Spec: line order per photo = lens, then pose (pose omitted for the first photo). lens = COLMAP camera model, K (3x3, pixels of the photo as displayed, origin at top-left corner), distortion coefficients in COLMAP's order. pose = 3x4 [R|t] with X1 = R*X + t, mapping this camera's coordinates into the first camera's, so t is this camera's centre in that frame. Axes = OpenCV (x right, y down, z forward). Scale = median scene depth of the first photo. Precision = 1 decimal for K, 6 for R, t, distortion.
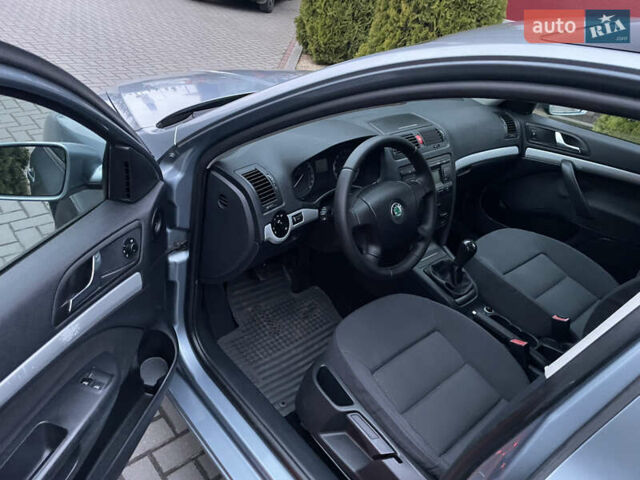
lens RADIAL K [[497.6, 0, 320.8], [0, 497.6, 225.8], [0, 0, 1]] dist [0.100002, -0.135820]
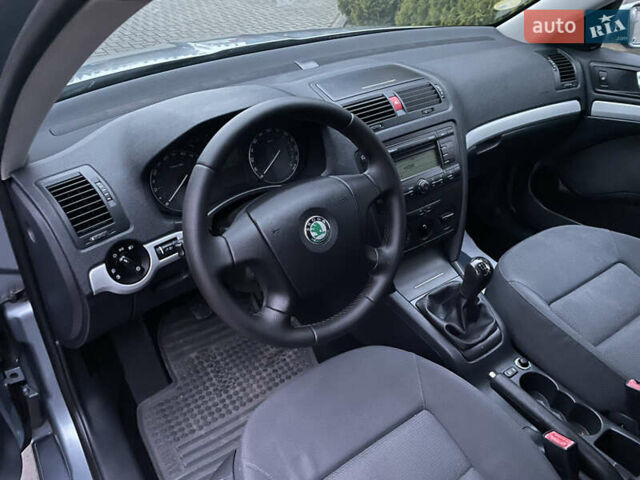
lens RADIAL K [[482.4, 0, 324.9], [0, 482.4, 237.0], [0, 0, 1]] dist [0.094345, -0.120502]
pose [[0.982436, -0.049664, -0.179868, 0.204439], [0.060398, 0.996675, 0.054694, -0.040240], [0.176554, -0.064597, 0.982169, 0.353688]]
